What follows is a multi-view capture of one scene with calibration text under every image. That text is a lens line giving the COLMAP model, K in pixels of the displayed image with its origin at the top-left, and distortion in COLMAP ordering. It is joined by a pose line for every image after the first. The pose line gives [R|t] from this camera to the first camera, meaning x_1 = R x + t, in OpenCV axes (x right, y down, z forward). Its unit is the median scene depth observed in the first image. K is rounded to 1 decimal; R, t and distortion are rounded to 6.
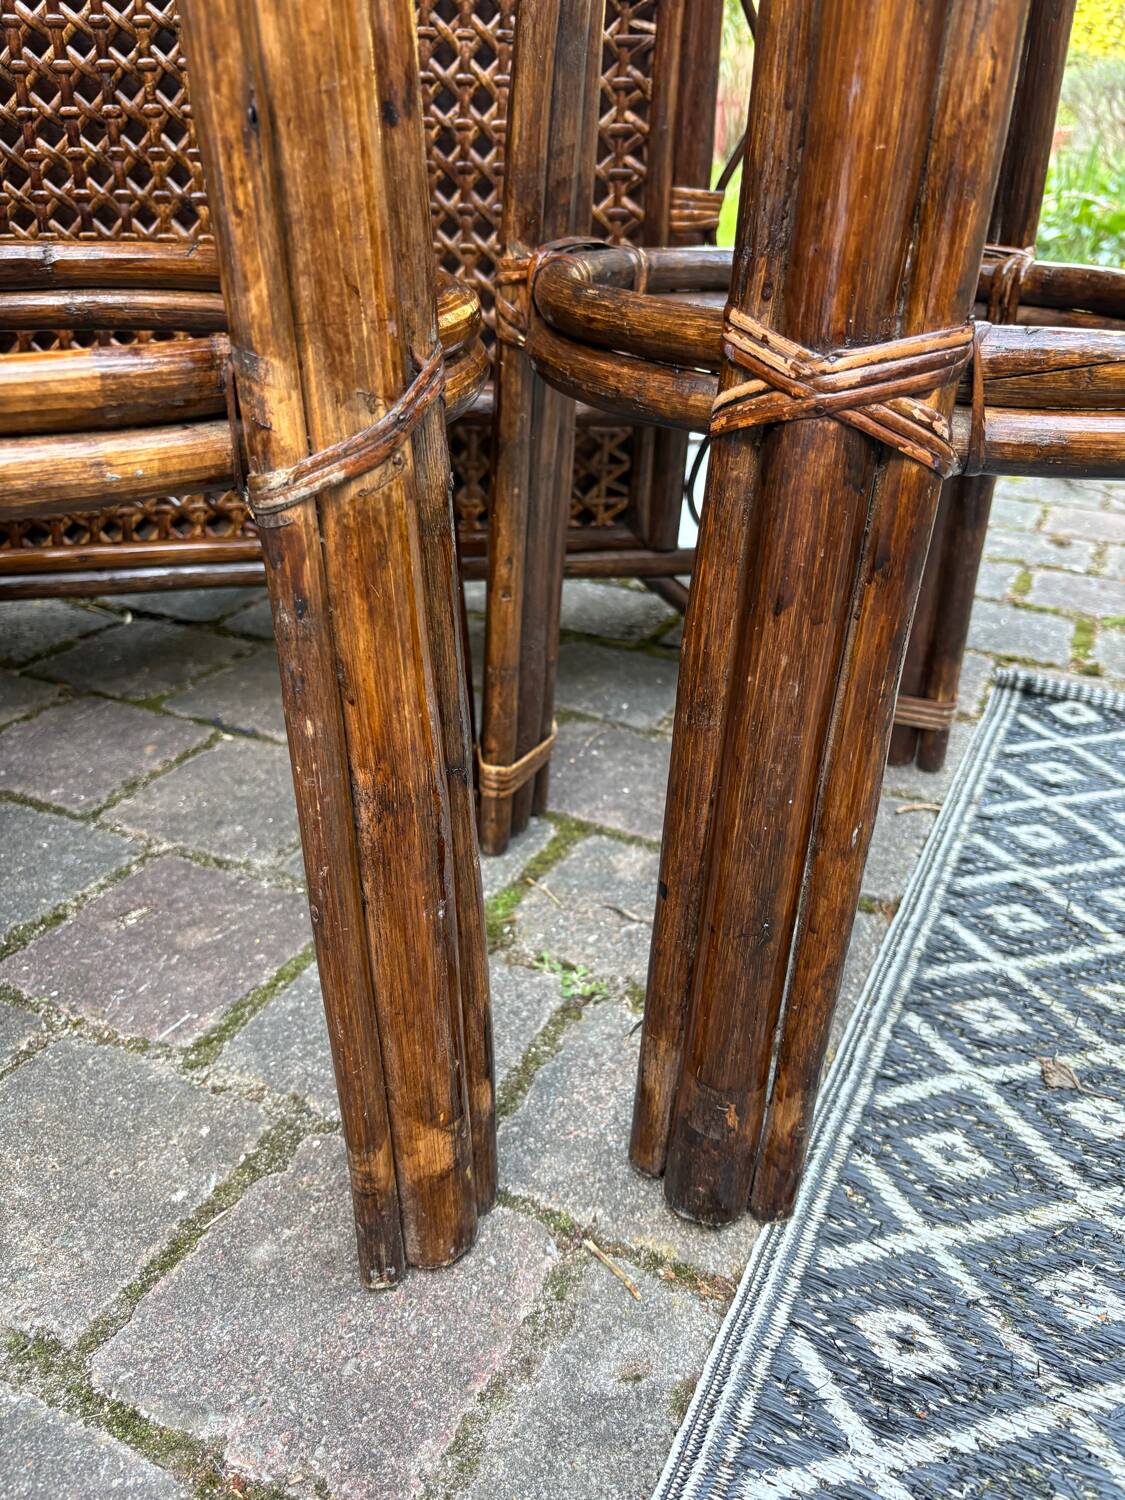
lens RADIAL K [[1162.1, 0, 554.7], [0, 1162.1, 746.9], [0, 0, 1]] dist [-0.000429, -0.000305]
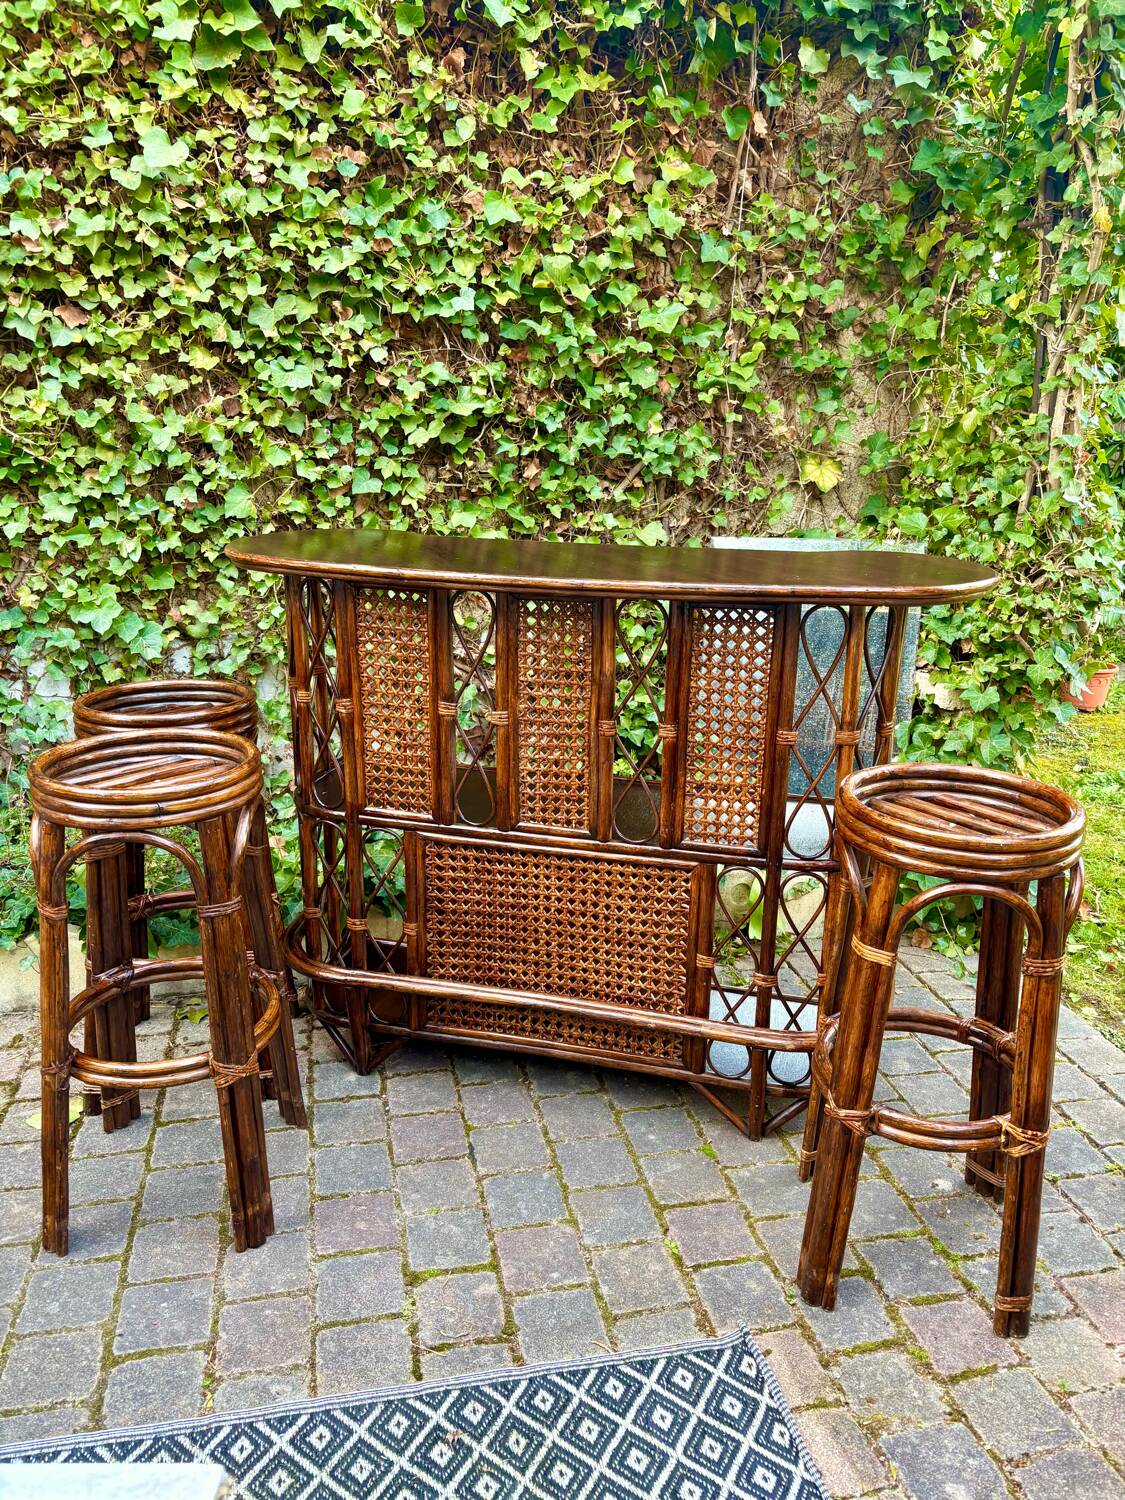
lens RADIAL K [[1142.2, 0, 562.5], [0, 1142.2, 750.0], [0, 0, 1]] dist [0.072896, -0.084187]
pose [[0.897716, 0.114703, -0.425381, 1.080290], [-0.203350, 0.964393, -0.169100, -0.486300], [0.390838, 0.238305, 0.889076, -1.987897]]
